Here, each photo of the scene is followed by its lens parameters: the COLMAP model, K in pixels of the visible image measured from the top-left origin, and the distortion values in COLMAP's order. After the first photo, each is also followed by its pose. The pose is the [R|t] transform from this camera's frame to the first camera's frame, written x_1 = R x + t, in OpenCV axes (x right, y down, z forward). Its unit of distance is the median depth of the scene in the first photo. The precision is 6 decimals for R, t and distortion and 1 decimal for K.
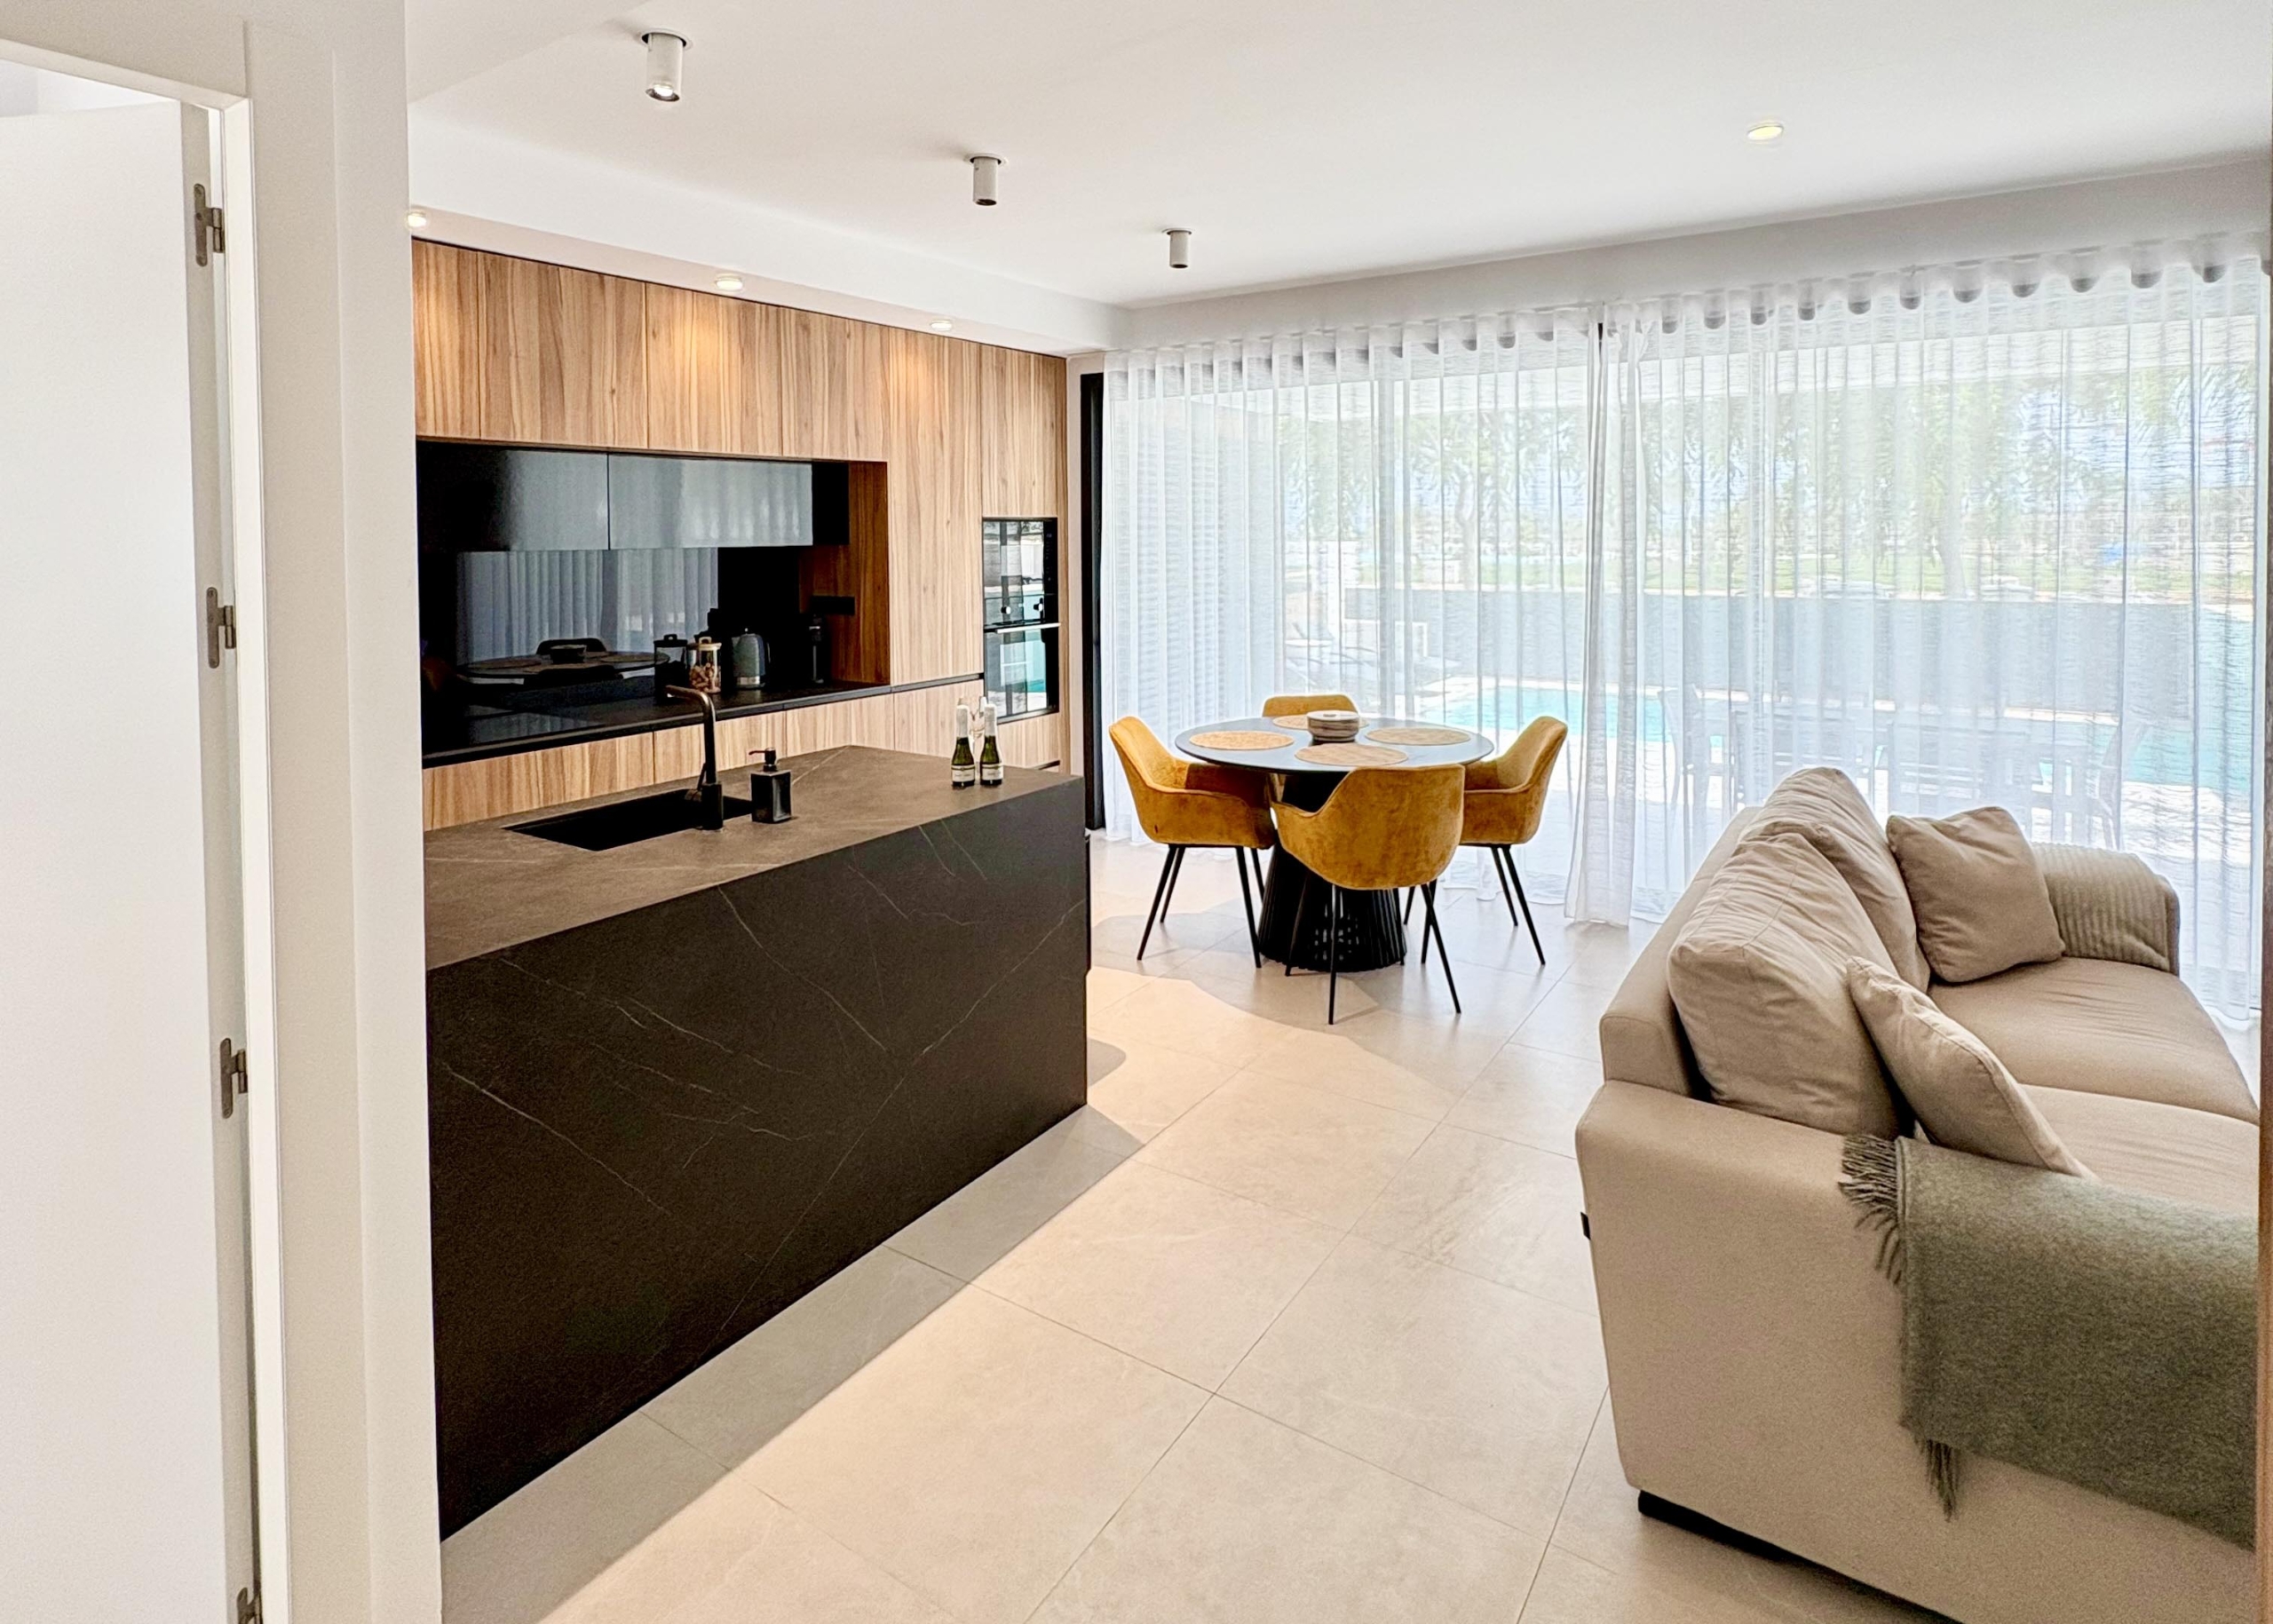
lens RADIAL K [[1214.2, 0, 1132.5], [0, 1214.2, 556.8], [0, 0, 1]] dist [0.003699, -0.001090]
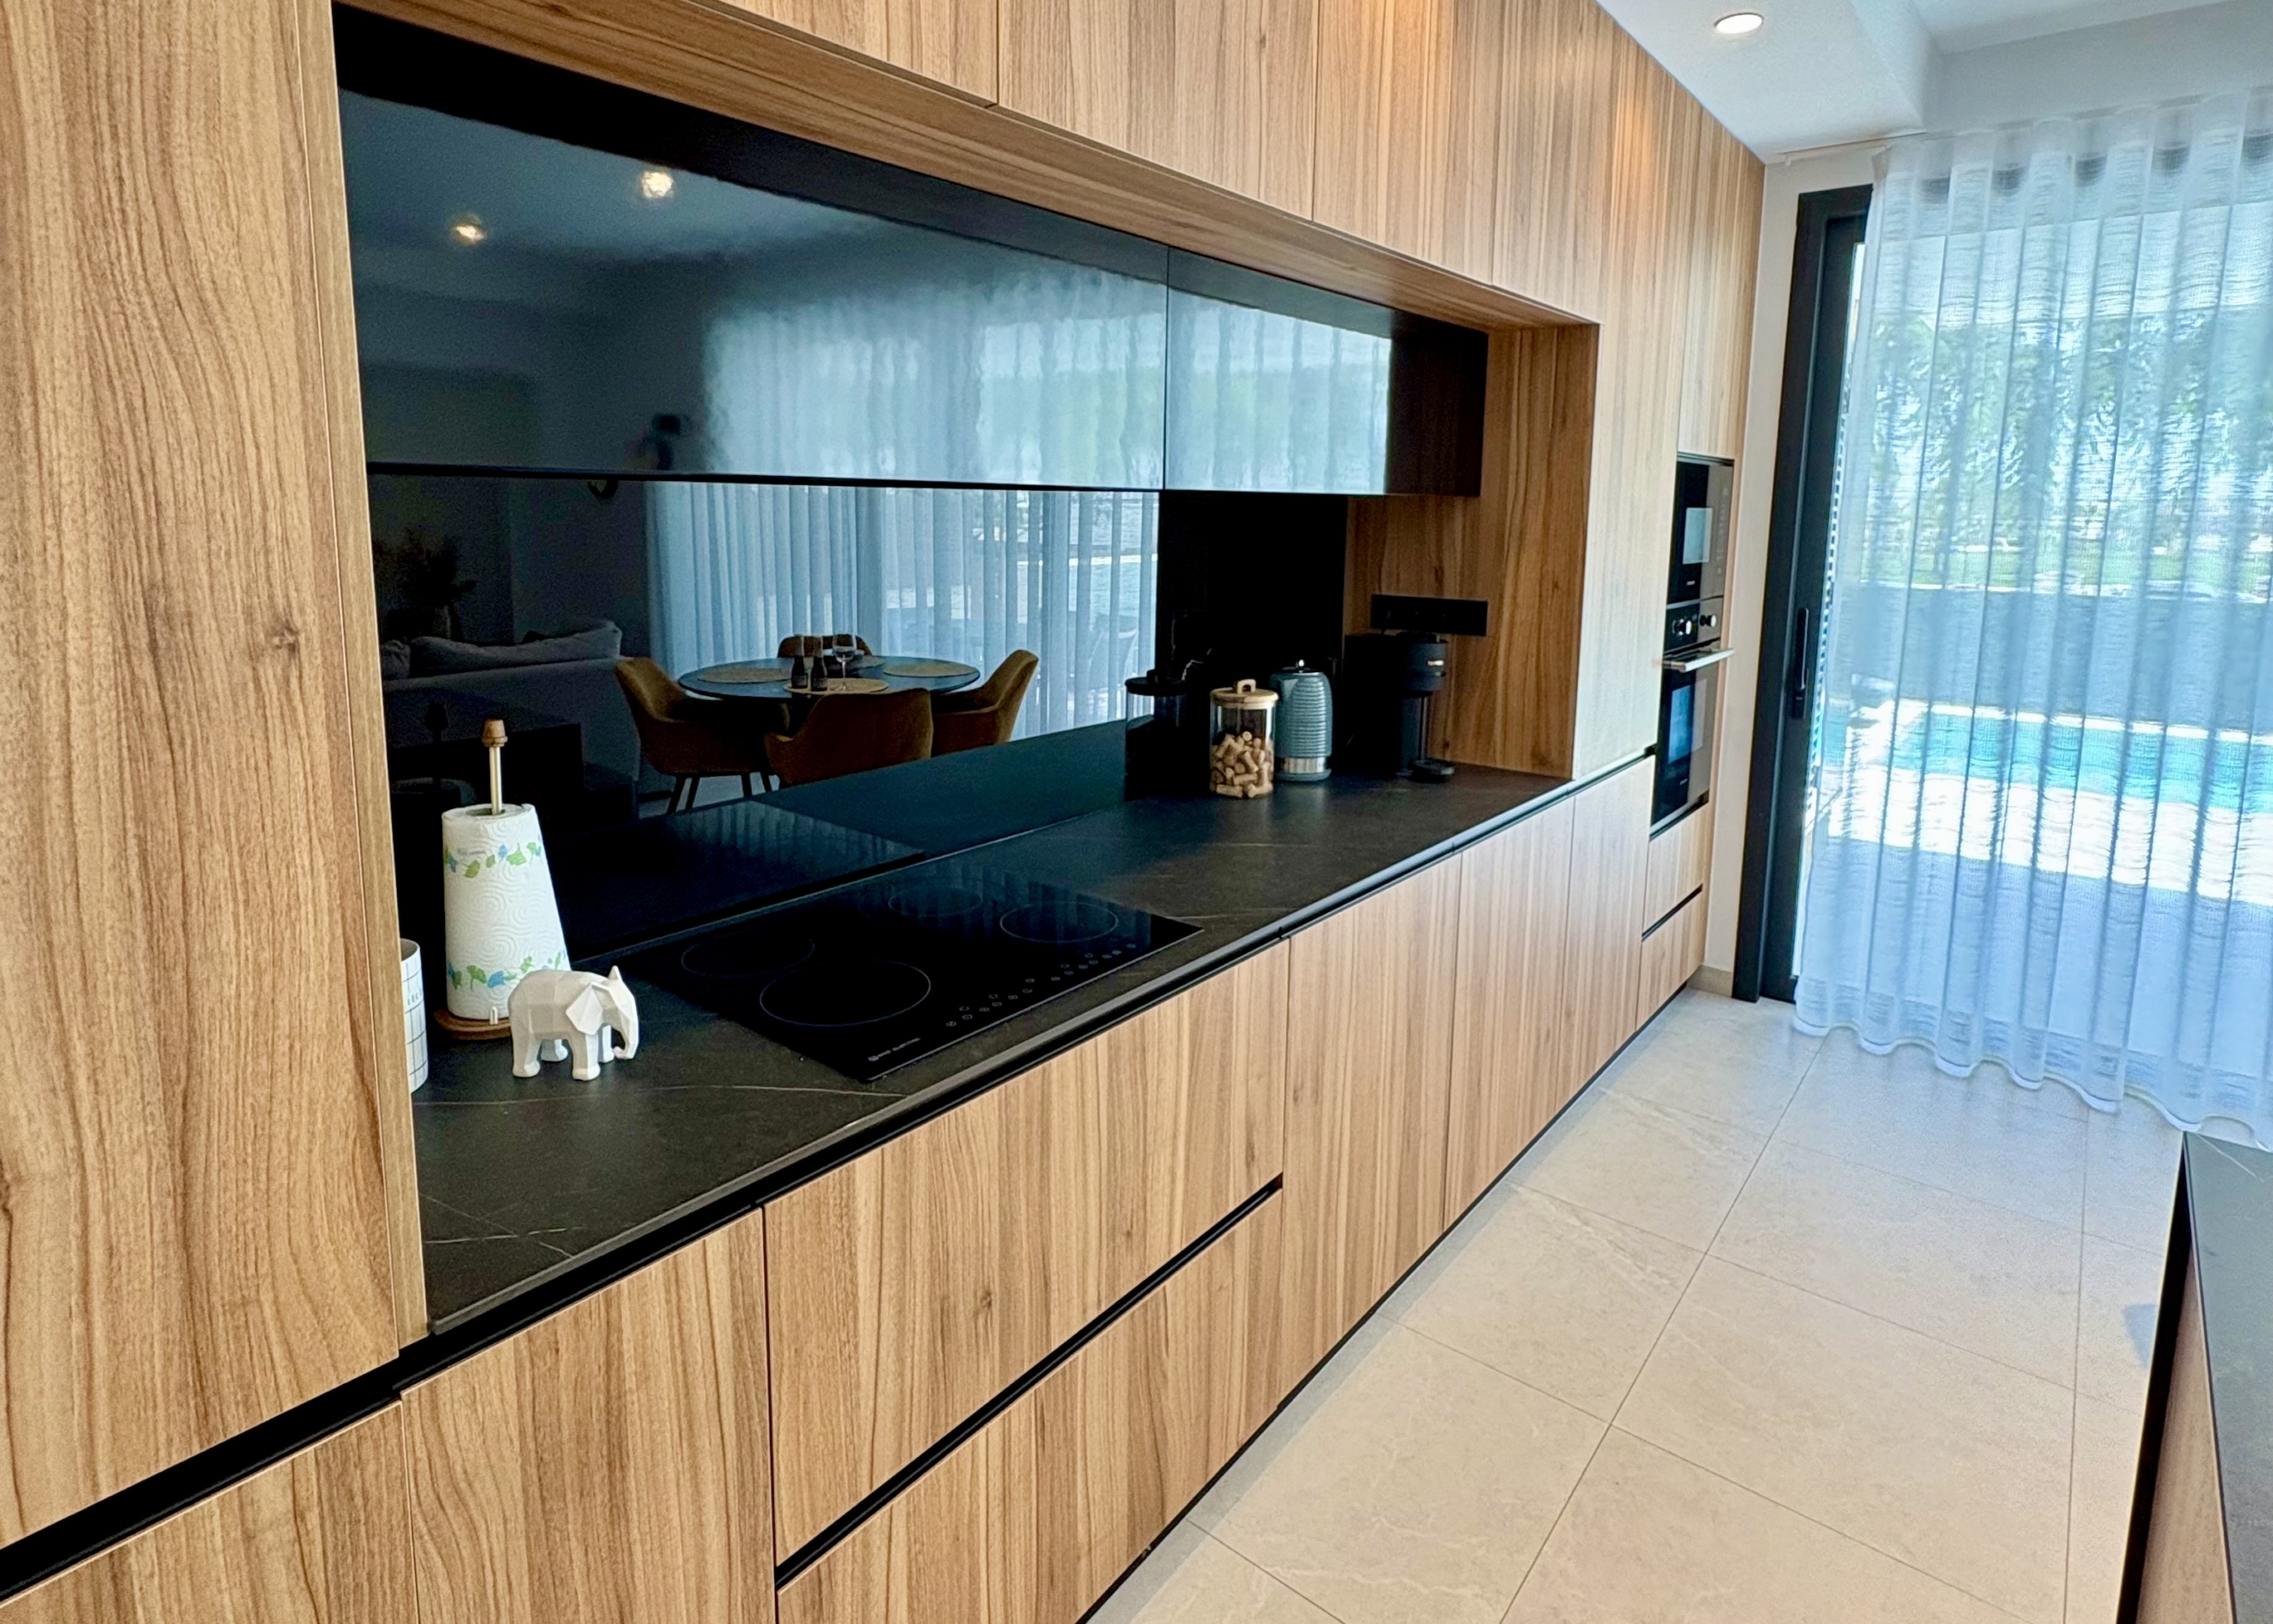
lens RADIAL K [[1214.8, 0, 1136.2], [0, 1214.8, 662.8], [0, 0, 1]] dist [-0.000587, 0.000225]
pose [[0.995996, 0.030842, -0.083912, -0.357842], [-0.021678, 0.993914, 0.108006, 0.007693], [0.086732, -0.105754, 0.990603, 0.518256]]
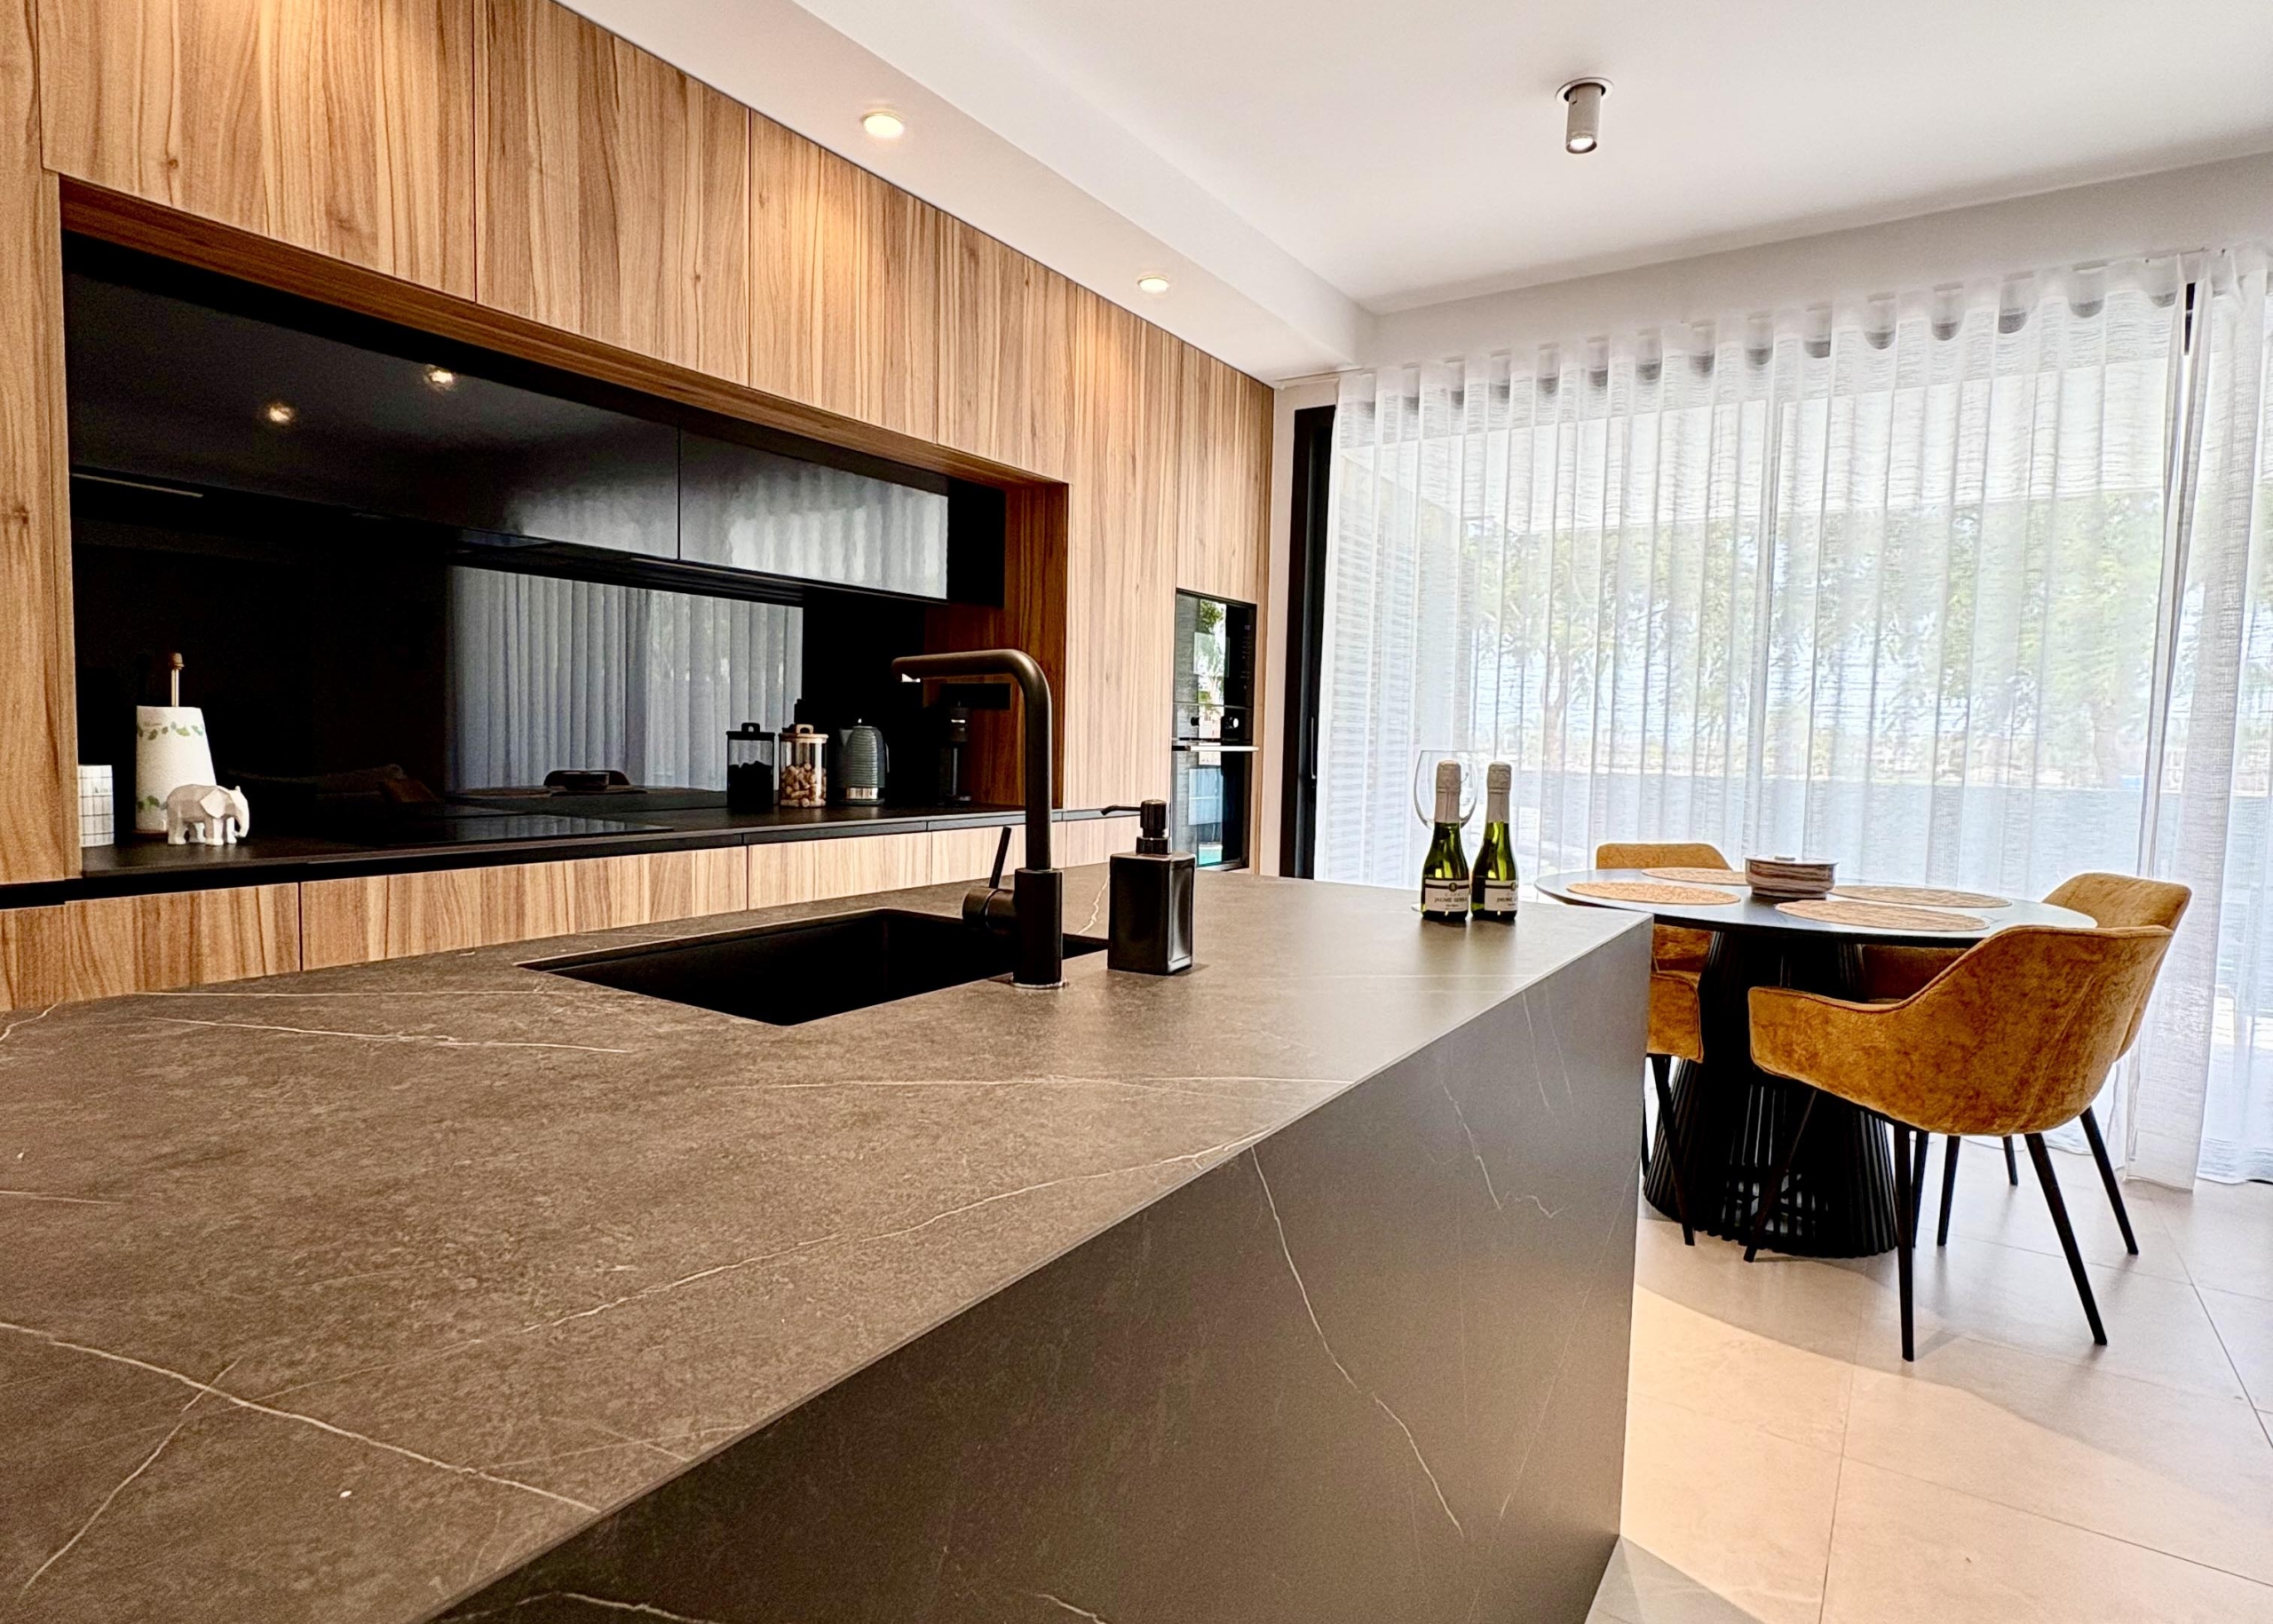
lens RADIAL K [[1214.2, 0, 1140.0], [0, 1214.2, 806.4], [0, 0, 1]] dist [0.003699, -0.001090]
pose [[0.999413, 0.032555, 0.010685, -0.171524], [-0.032949, 0.998692, 0.039097, 0.079852], [-0.009398, -0.039426, 0.999178, 0.320650]]
